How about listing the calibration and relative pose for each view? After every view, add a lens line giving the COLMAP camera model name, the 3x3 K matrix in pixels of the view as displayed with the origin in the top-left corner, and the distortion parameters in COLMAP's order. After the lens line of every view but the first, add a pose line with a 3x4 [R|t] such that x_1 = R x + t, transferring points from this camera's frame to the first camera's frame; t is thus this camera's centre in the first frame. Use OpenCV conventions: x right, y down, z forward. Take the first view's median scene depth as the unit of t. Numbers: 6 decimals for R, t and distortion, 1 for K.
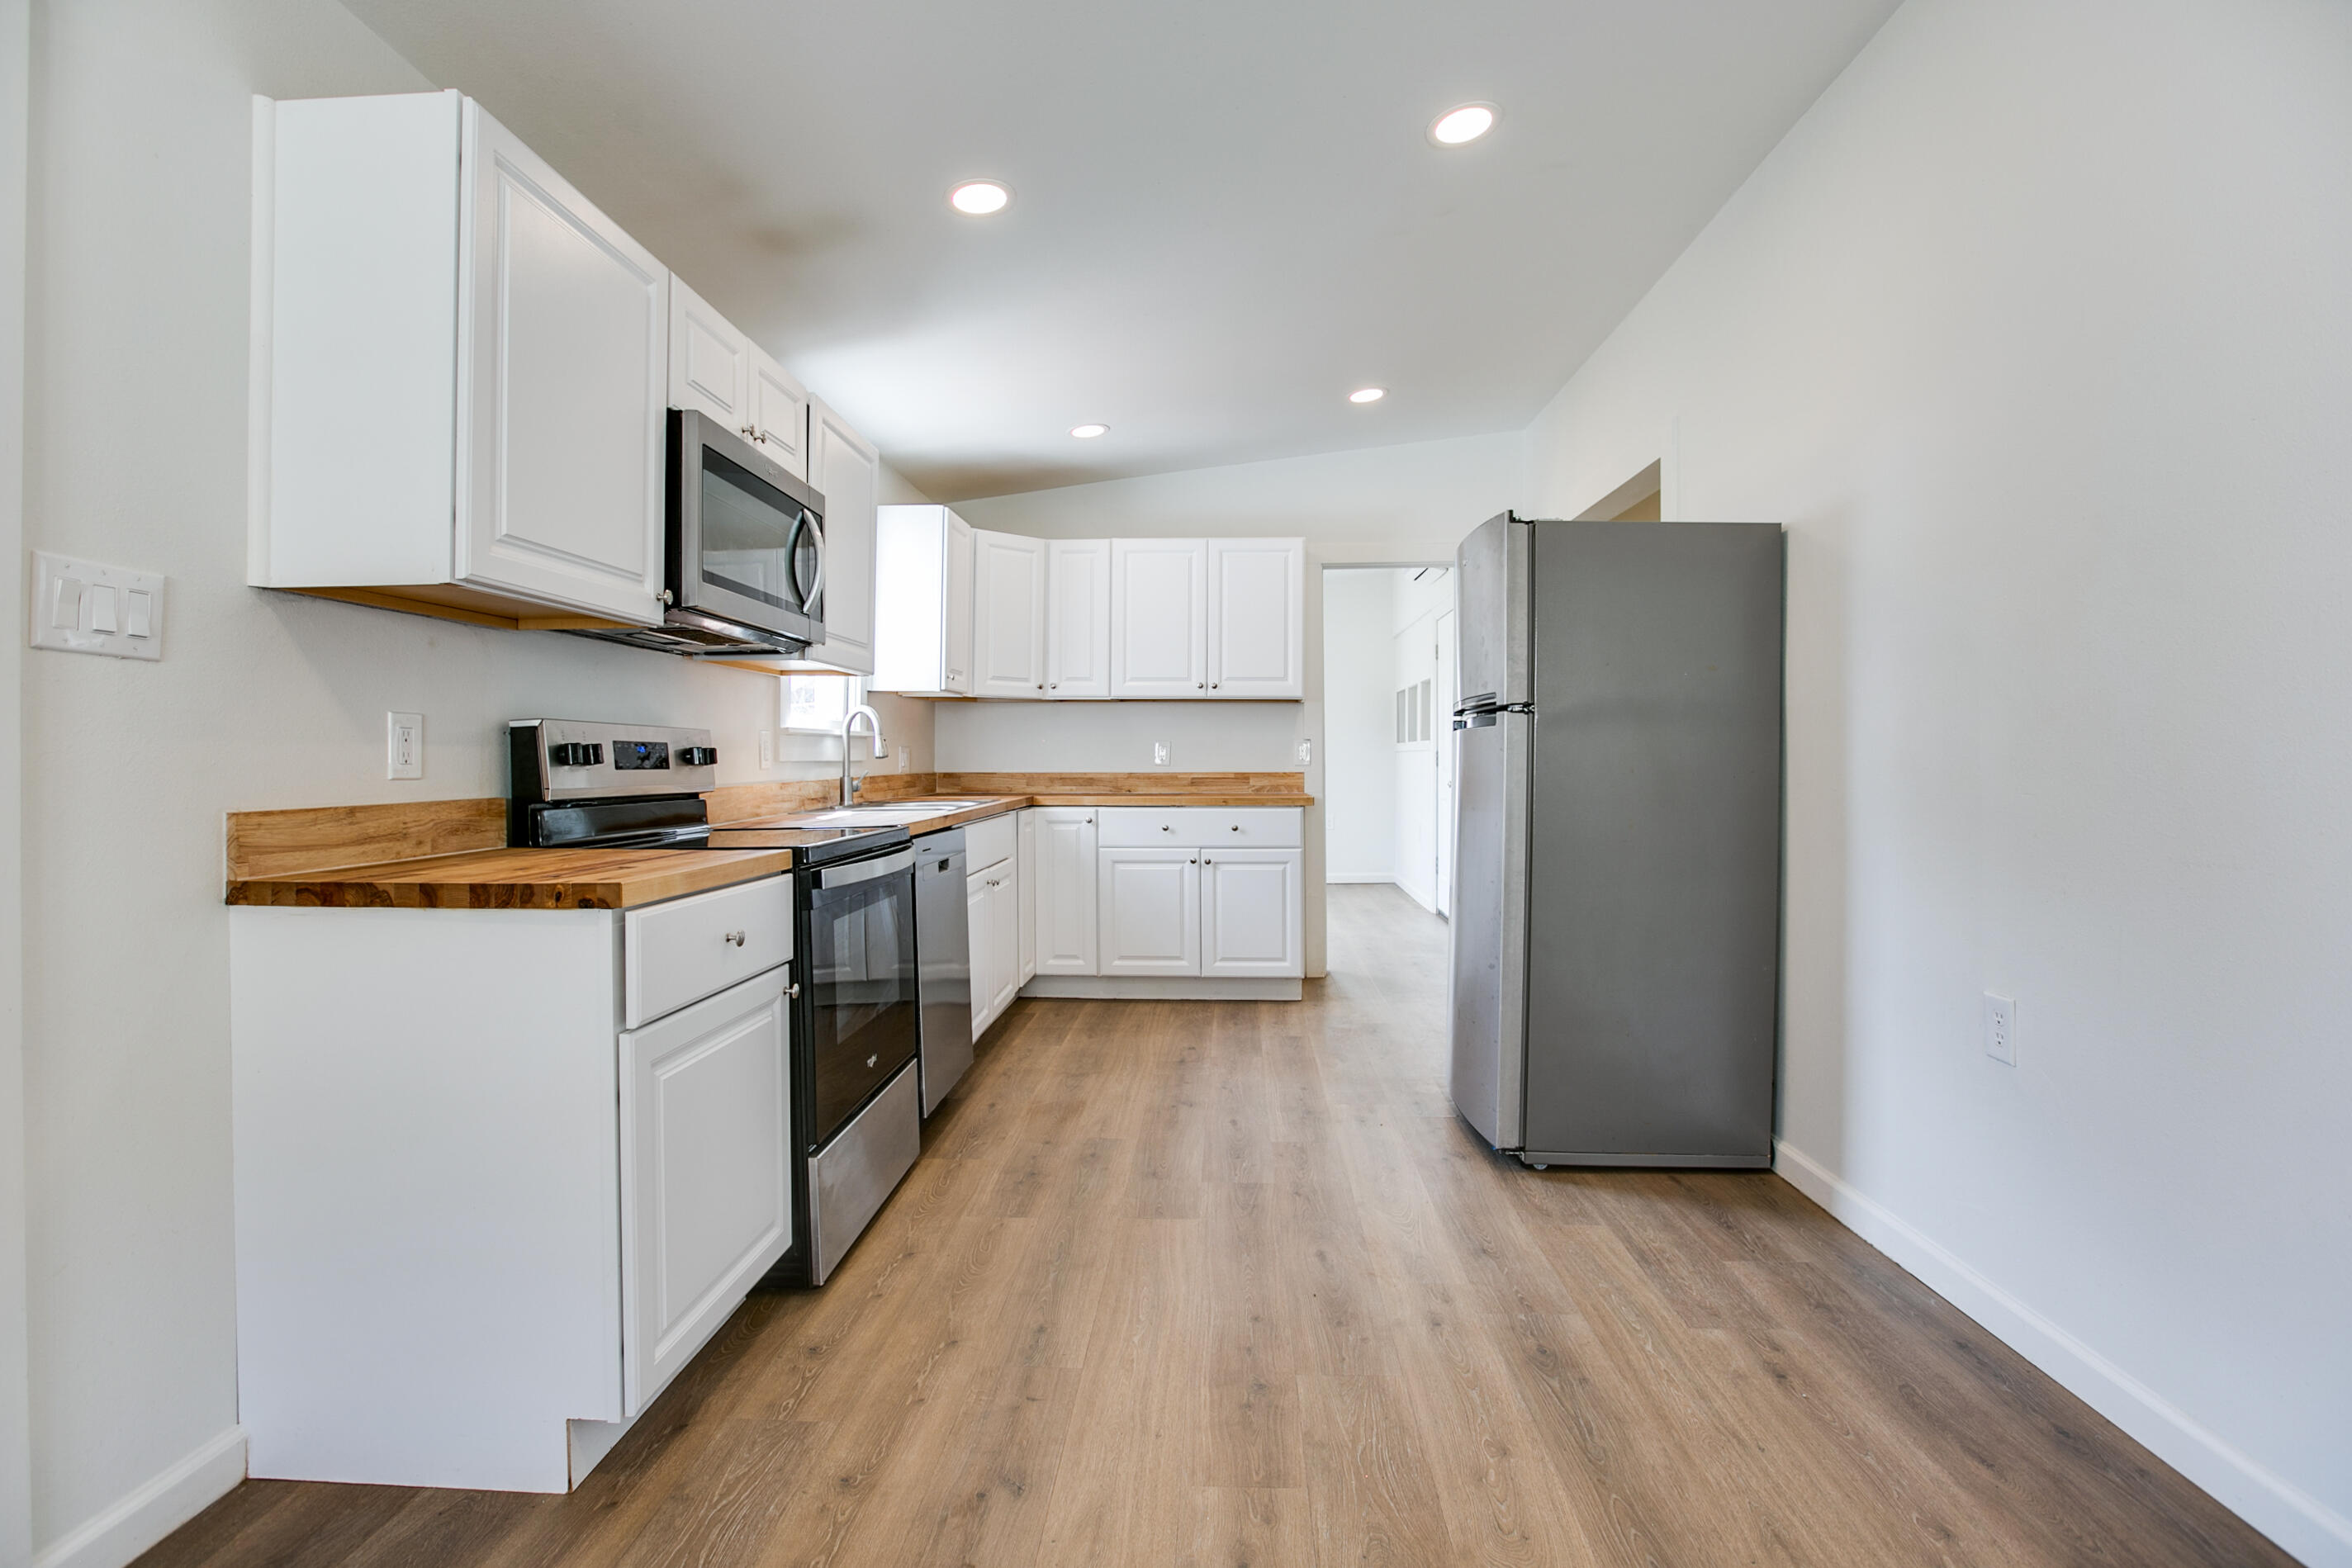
lens RADIAL K [[1059.9, 0, 1163.6], [0, 1059.9, 755.1], [0, 0, 1]] dist [-0.040907, 0.000839]
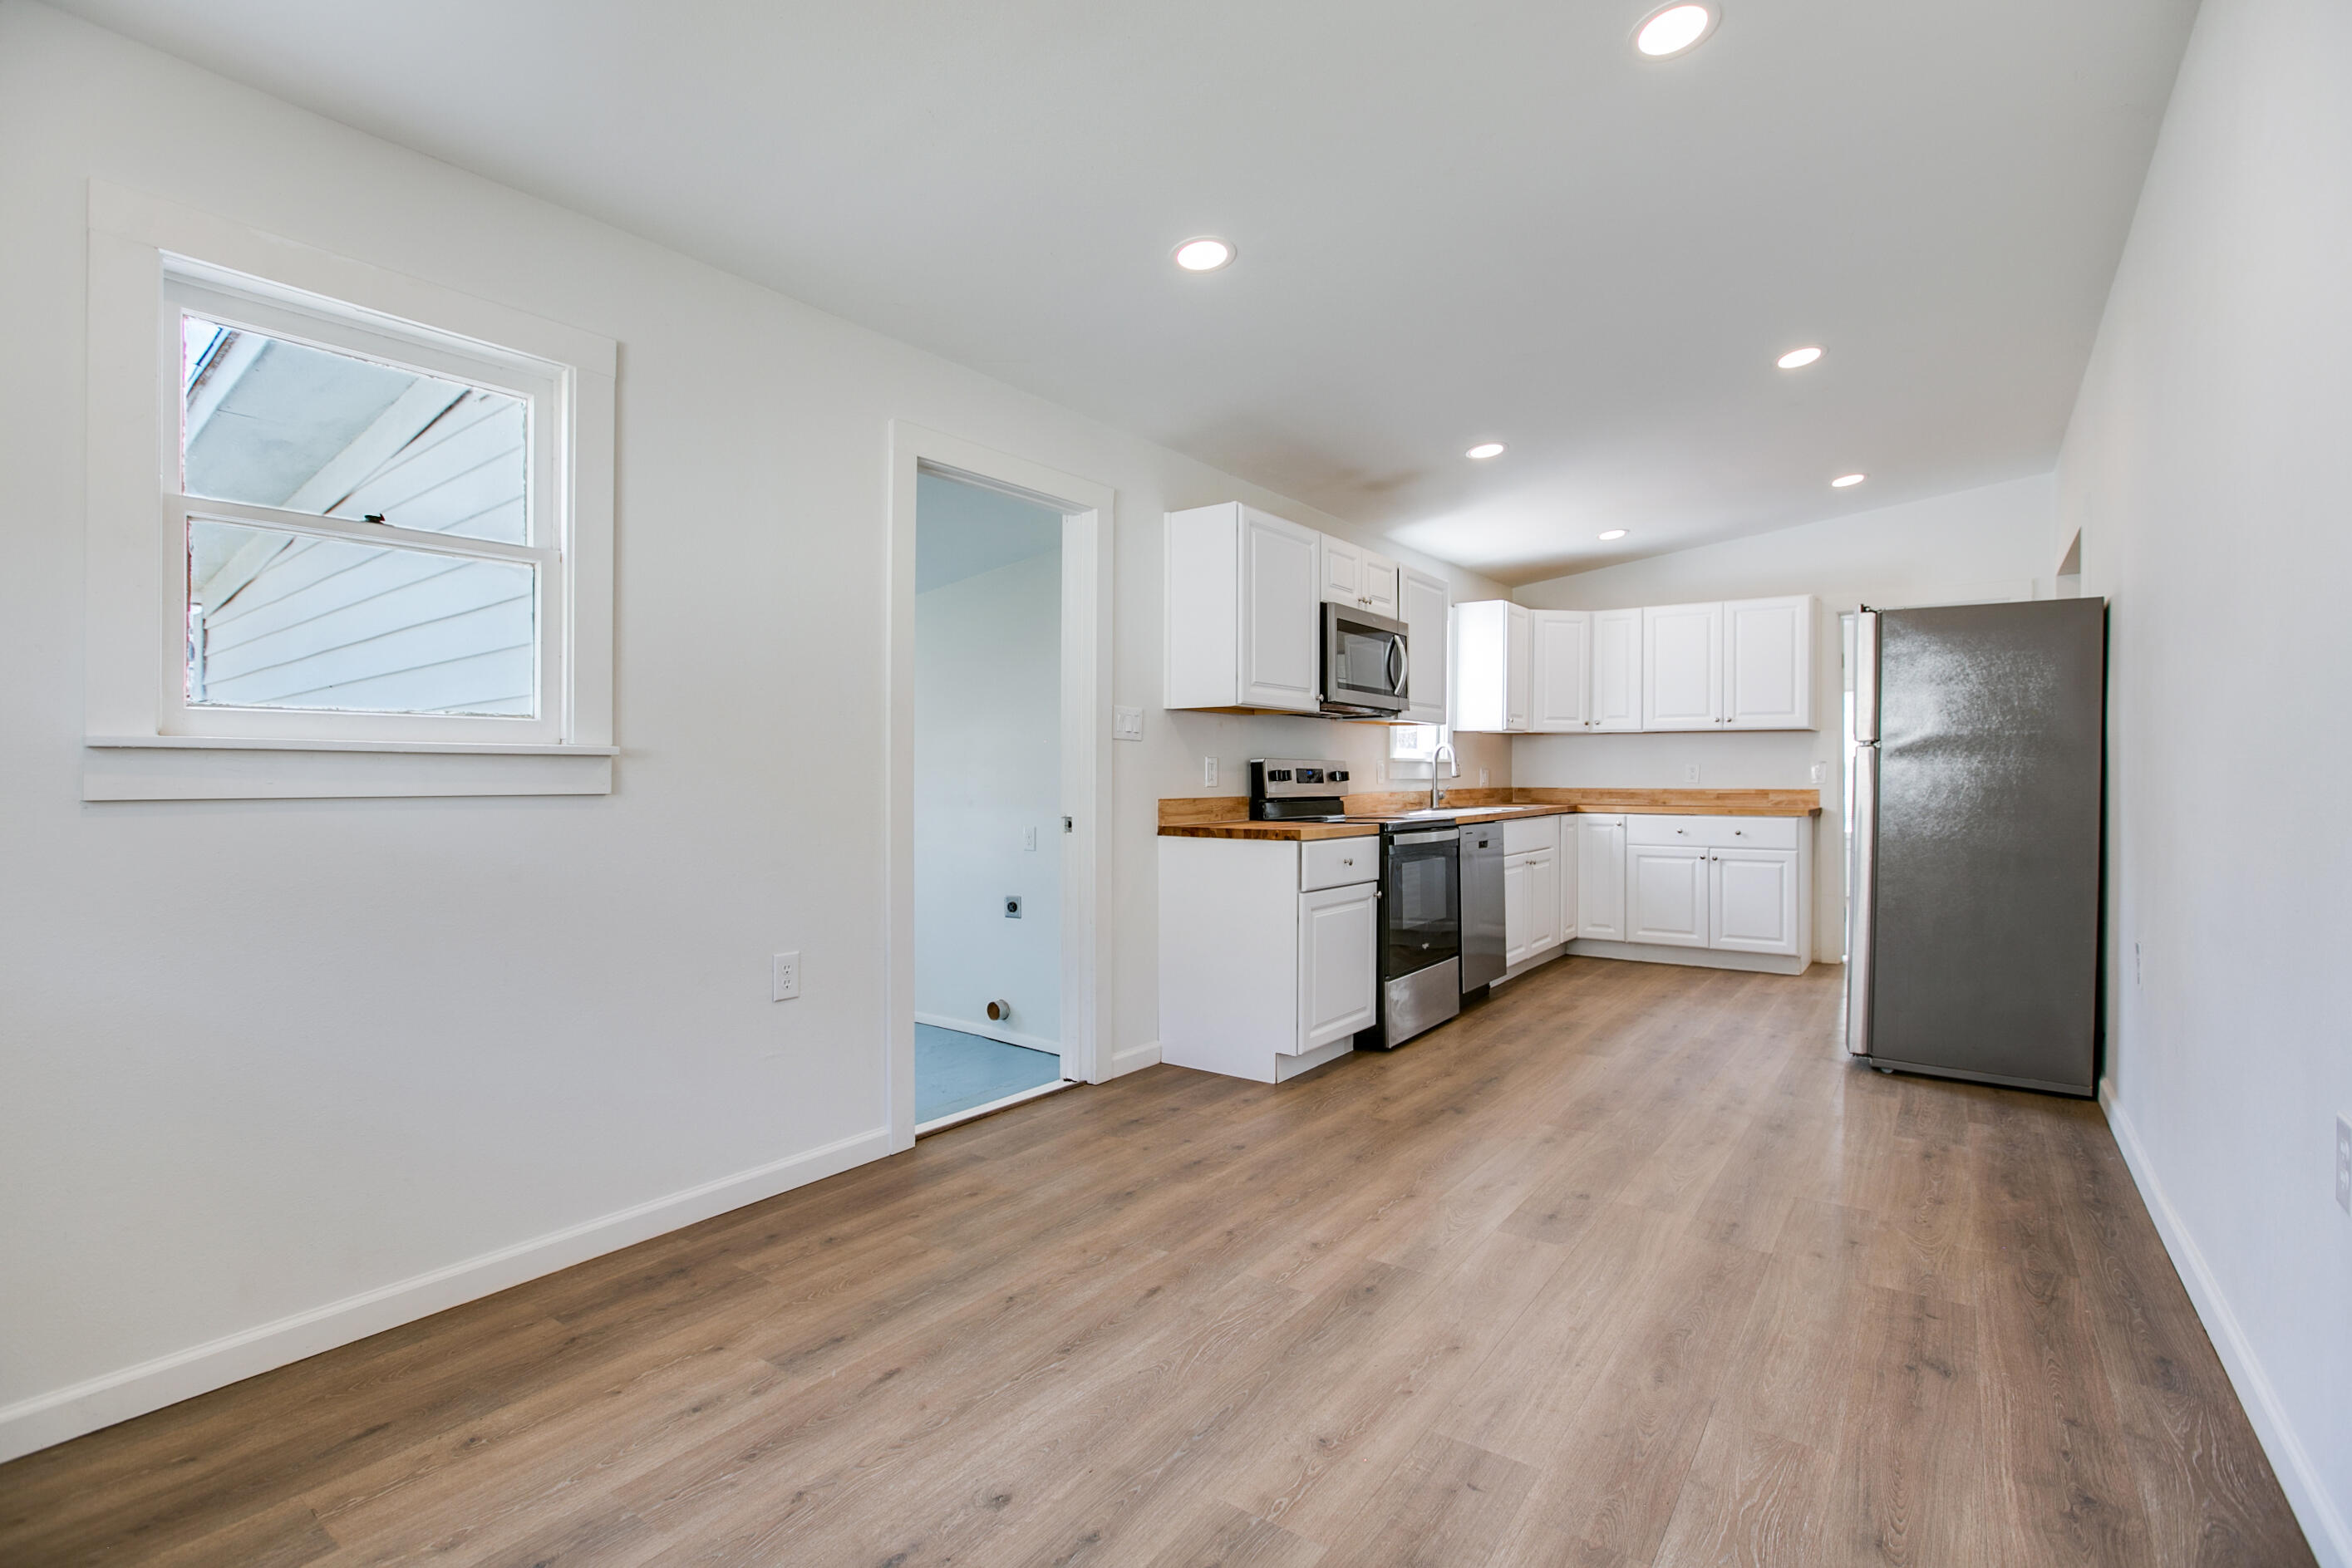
lens RADIAL K [[1049.4, 0, 1176.0], [0, 1049.4, 784.0], [0, 0, 1]] dist [0.000626, 0.000127]
pose [[0.828337, 0.005587, -0.560203, 0.332542], [0.000732, 0.999939, 0.011055, -0.005740], [0.560230, -0.009568, 0.828282, -0.645202]]
